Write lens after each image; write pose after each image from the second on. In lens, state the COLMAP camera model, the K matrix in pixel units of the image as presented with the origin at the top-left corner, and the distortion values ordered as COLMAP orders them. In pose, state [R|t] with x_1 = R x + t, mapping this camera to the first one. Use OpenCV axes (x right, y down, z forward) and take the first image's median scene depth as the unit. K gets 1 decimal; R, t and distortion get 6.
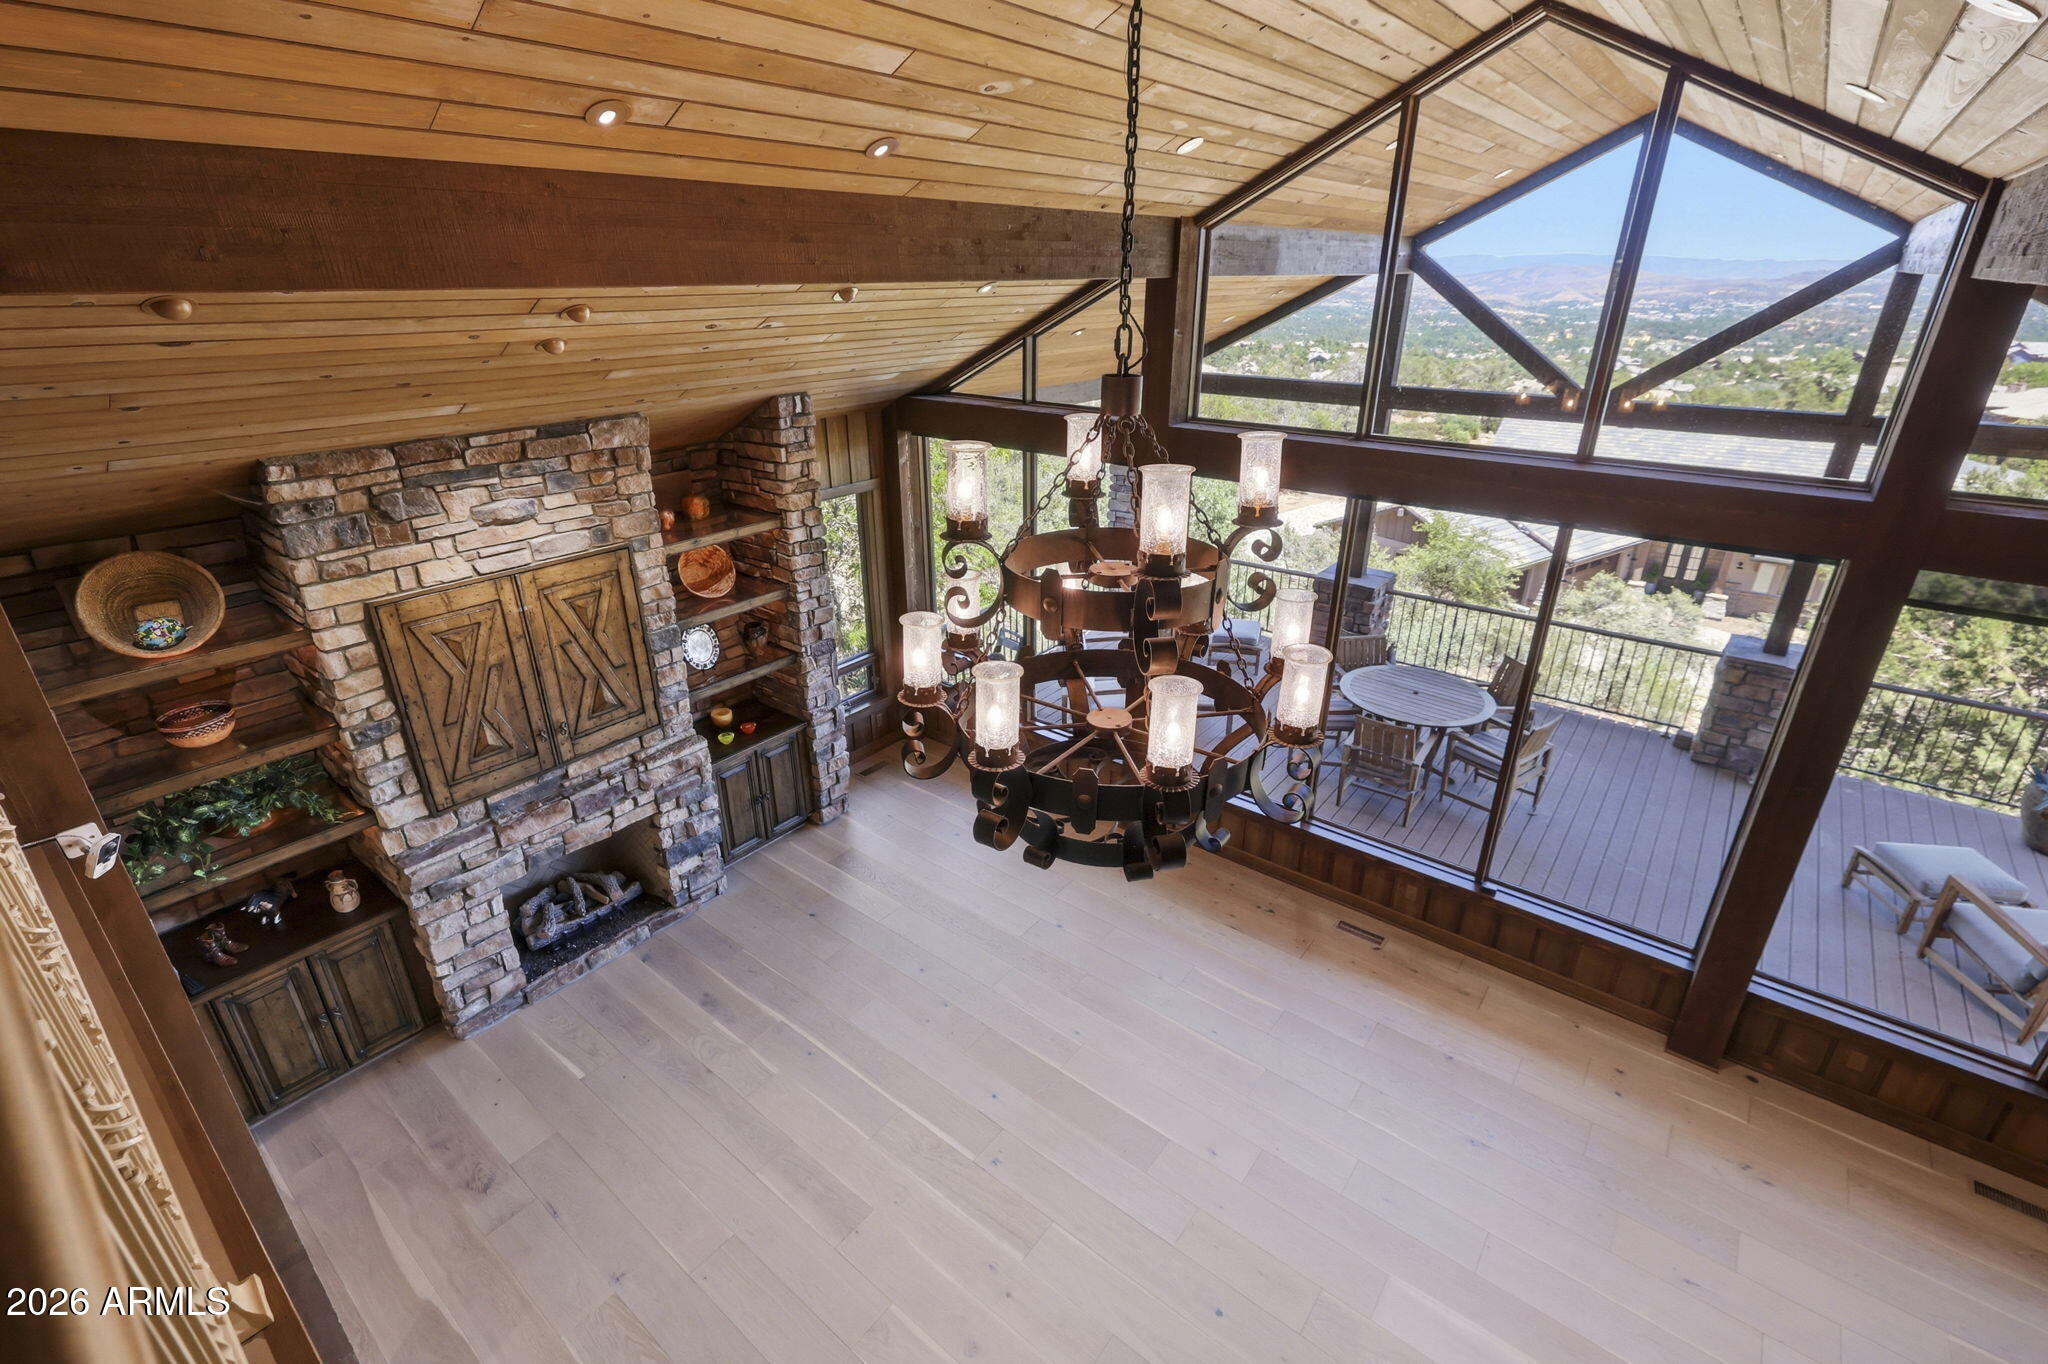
lens RADIAL K [[928.7, 0, 1023.8], [0, 928.7, 678.5], [0, 0, 1]] dist [0.010366, -0.001212]
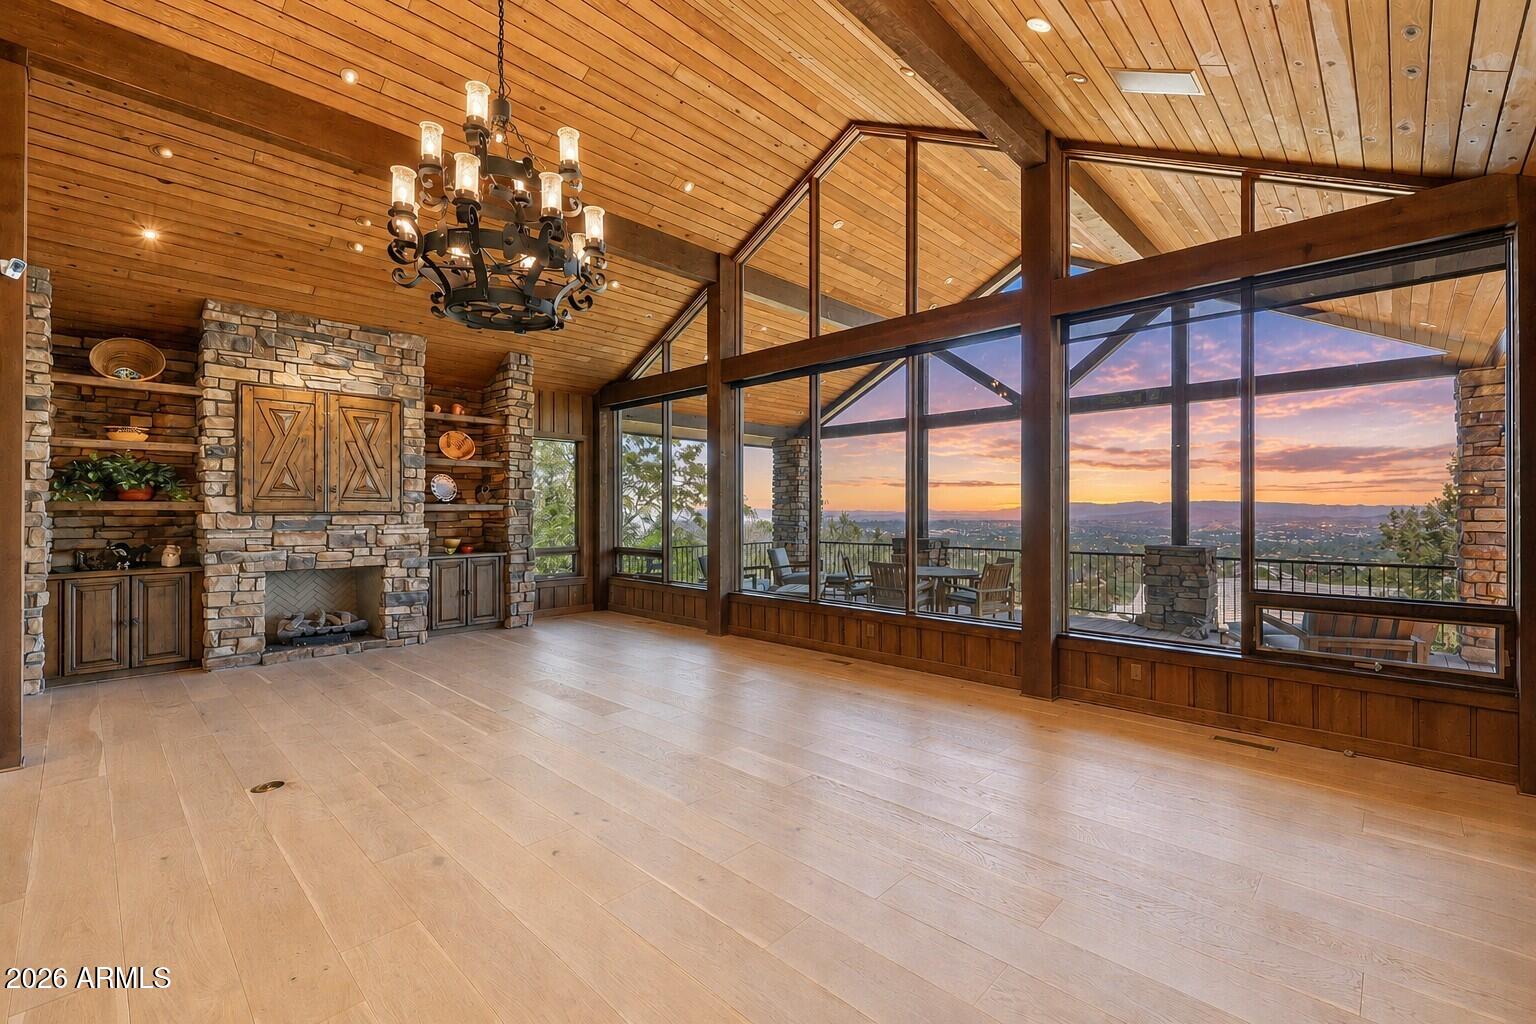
lens RADIAL K [[666.6, 0, 763.5], [0, 666.6, 509.3], [0, 0, 1]] dist [0.009821, 0.000372]
pose [[0.994755, 0.002547, -0.102259, 0.416739], [-0.044372, 0.911485, -0.408934, 0.564098], [0.092166, 0.411326, 0.906817, -0.018239]]
